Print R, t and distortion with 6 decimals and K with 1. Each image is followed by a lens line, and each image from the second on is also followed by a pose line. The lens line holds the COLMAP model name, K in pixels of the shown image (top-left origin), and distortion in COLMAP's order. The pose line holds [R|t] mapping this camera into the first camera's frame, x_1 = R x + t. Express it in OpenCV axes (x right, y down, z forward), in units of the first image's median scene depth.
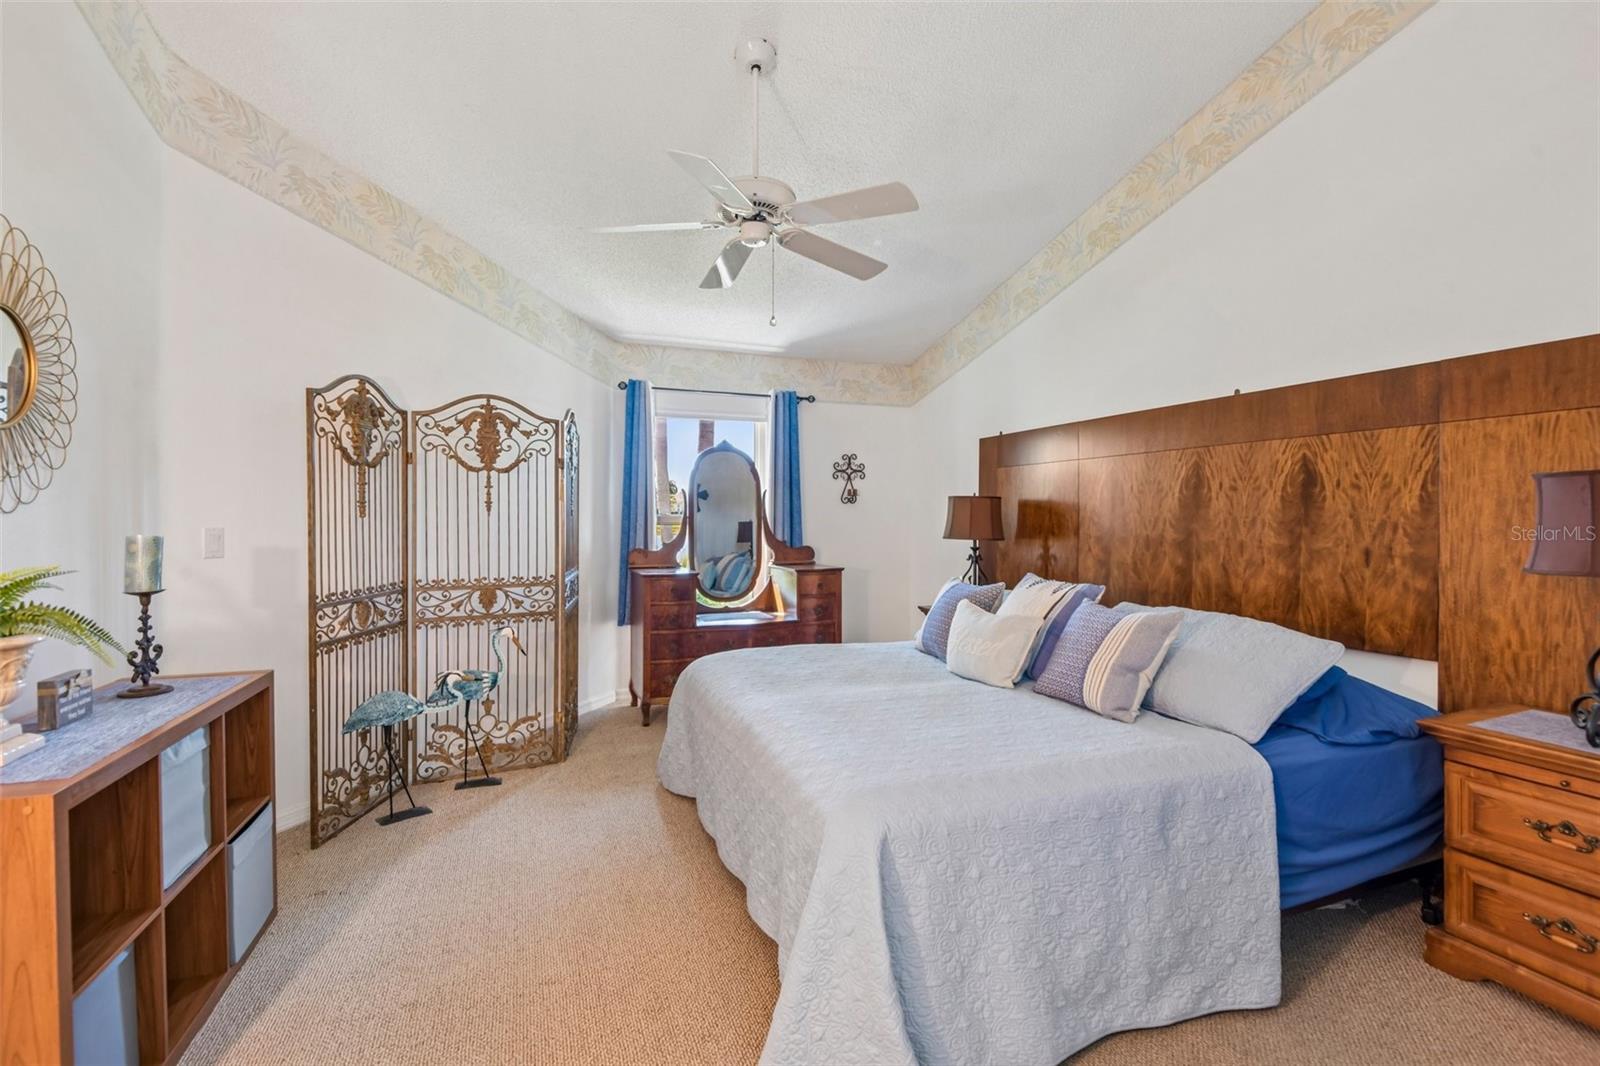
lens RADIAL K [[746.7, 0, 798.5], [0, 746.7, 522.1], [0, 0, 1]] dist [-0.002452, -0.011199]
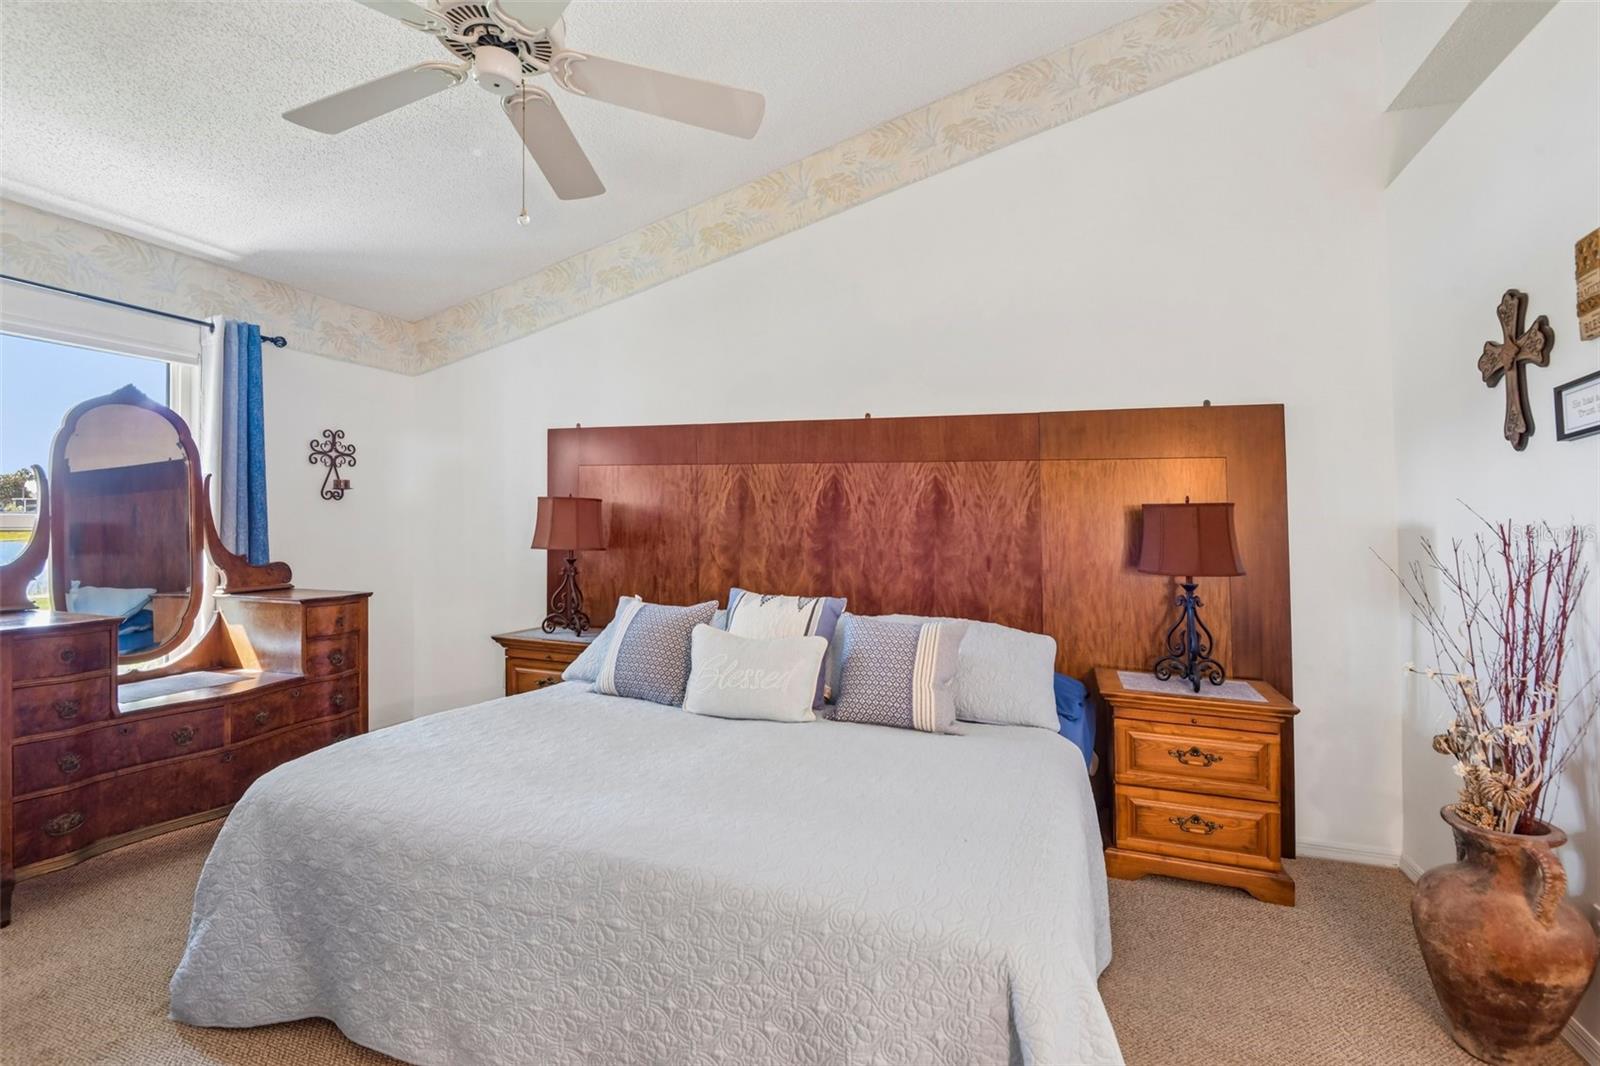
lens RADIAL K [[746.7, 0, 809.1], [0, 746.7, 521.0], [0, 0, 1]] dist [-0.002452, -0.011199]
pose [[0.645725, 0.010121, 0.763503, -0.306991], [-0.011873, 0.999924, -0.003213, -0.012660], [-0.763478, -0.006990, 0.645796, 0.339538]]
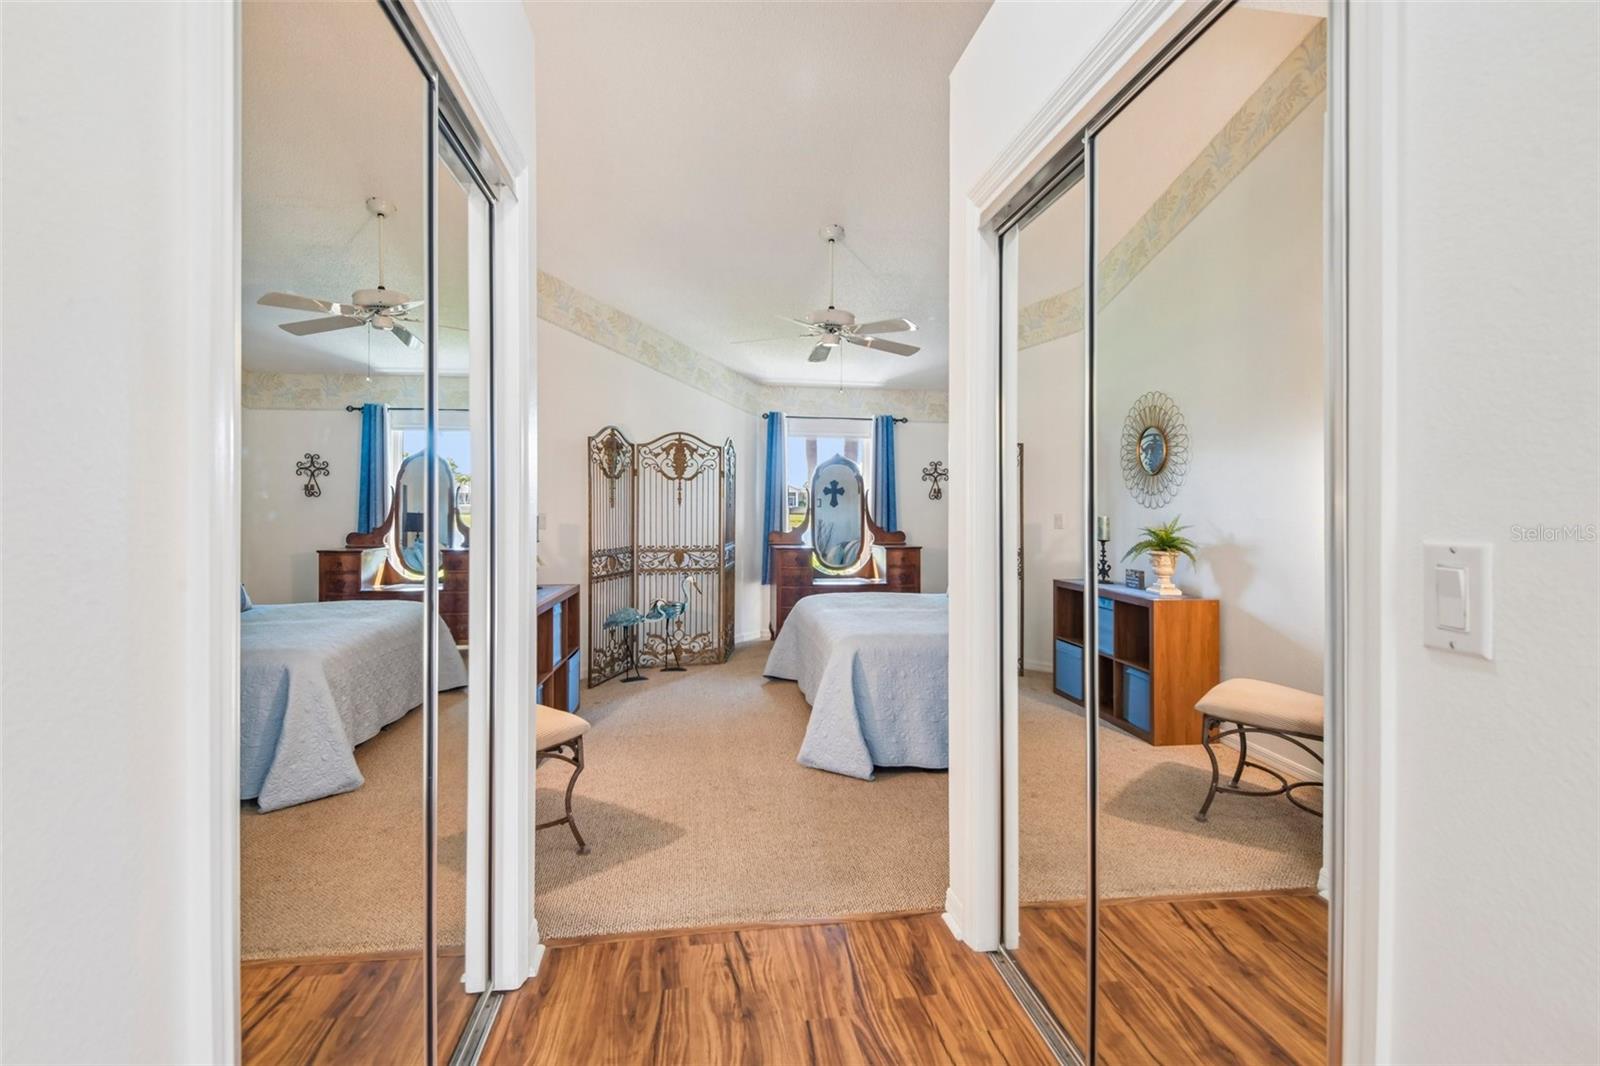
lens RADIAL K [[746.7, 0, 785.6], [0, 746.7, 523.5], [0, 0, 1]] dist [-0.002452, -0.011199]
pose [[0.972261, 0.006441, -0.233811, 0.203021], [-0.004519, 0.999951, 0.008755, 0.012914], [0.233856, -0.007455, 0.972243, -0.565749]]
